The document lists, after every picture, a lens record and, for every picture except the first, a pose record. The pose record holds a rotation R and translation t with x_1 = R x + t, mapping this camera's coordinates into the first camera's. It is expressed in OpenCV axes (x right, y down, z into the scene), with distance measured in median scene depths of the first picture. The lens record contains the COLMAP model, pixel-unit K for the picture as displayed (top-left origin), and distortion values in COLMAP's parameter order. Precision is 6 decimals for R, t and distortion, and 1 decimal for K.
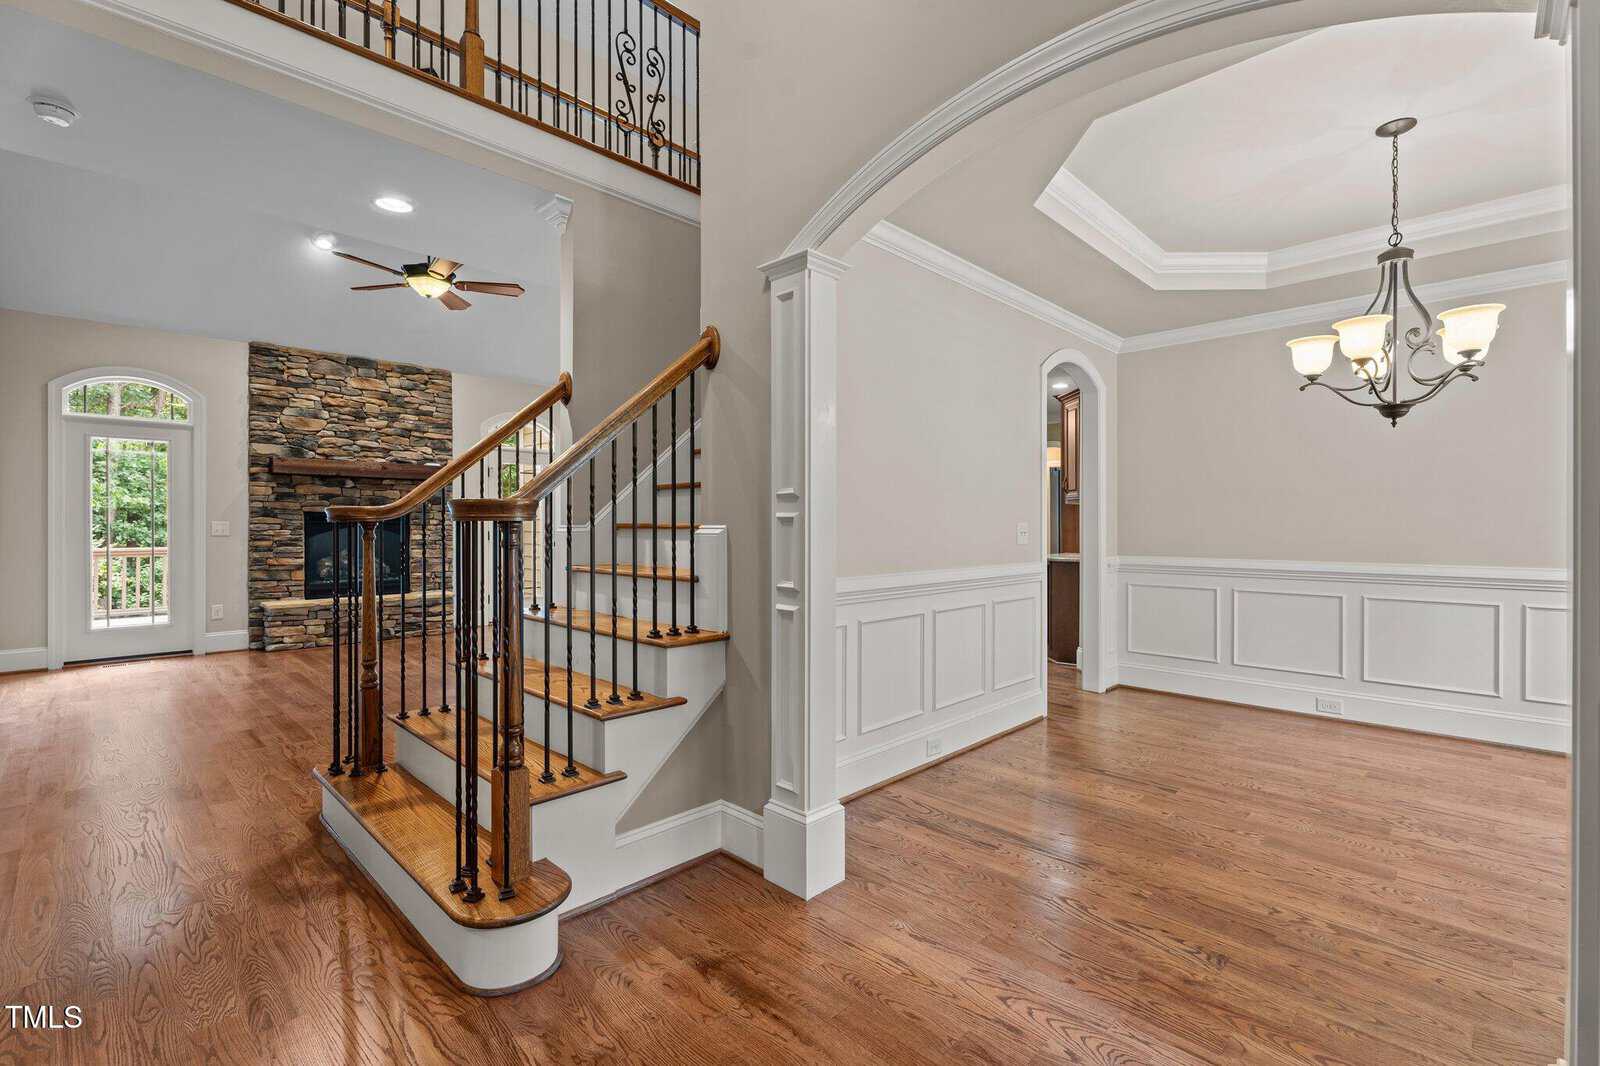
lens RADIAL K [[712.0, 0, 797.3], [0, 712.0, 525.5], [0, 0, 1]] dist [-0.000308, -0.000088]
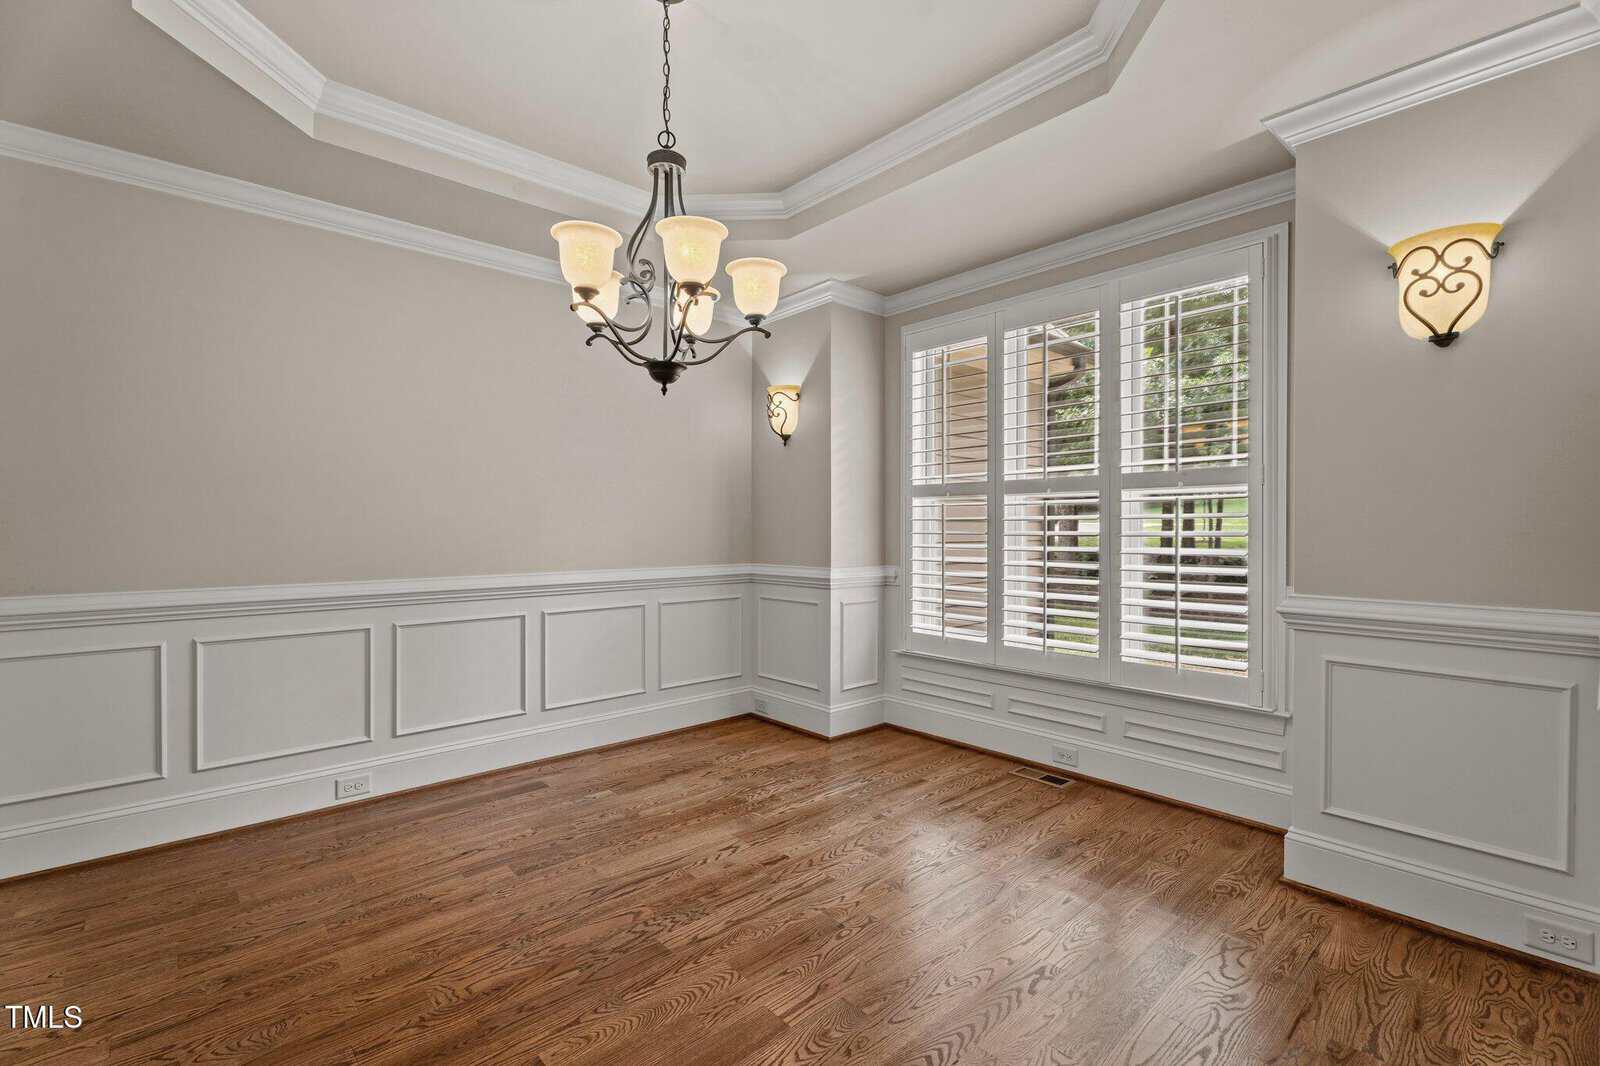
lens RADIAL K [[712.0, 0, 797.8], [0, 712.0, 534.3], [0, 0, 1]] dist [-0.000308, -0.000088]
pose [[0.057586, -0.010501, 0.998285, 0.095010], [0.003841, 0.999940, 0.010297, -0.000665], [-0.998333, 0.003242, 0.057623, 0.675908]]
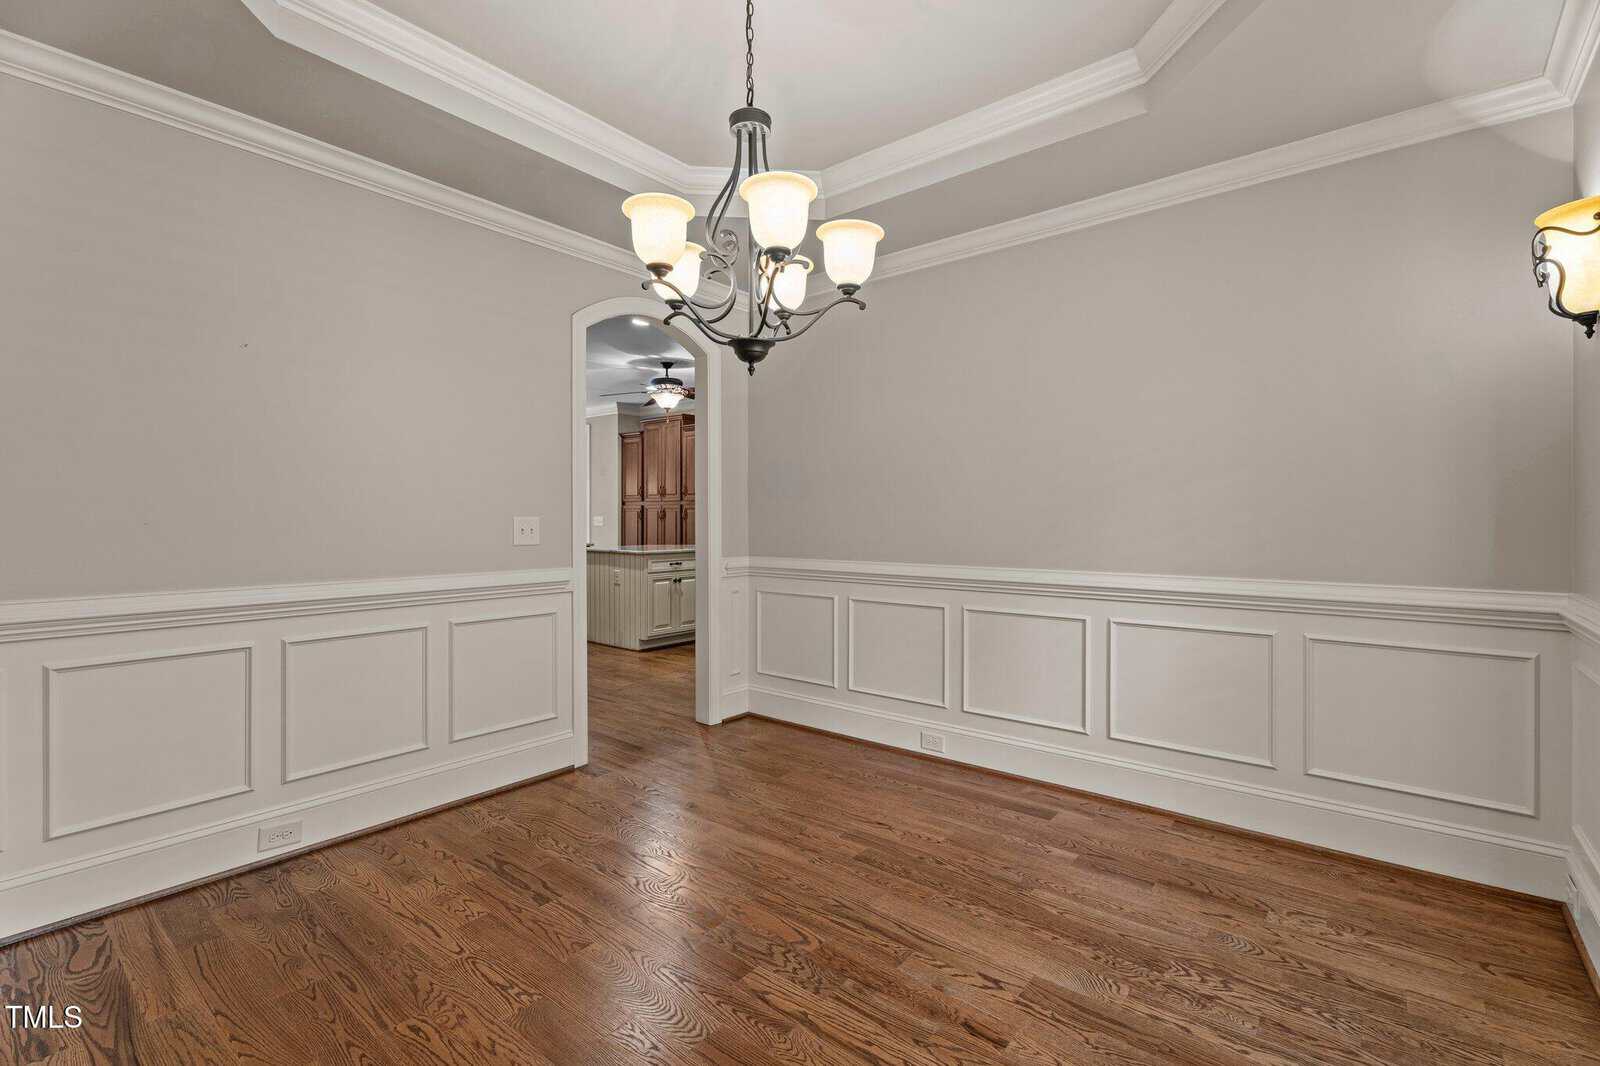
lens RADIAL K [[712.0, 0, 803.2], [0, 712.0, 517.9], [0, 0, 1]] dist [-0.000308, -0.000088]
pose [[0.995568, -0.002597, 0.094005, 0.680084], [0.002850, 0.999993, -0.002557, -0.000616], [-0.093998, 0.002814, 0.995568, 0.265171]]
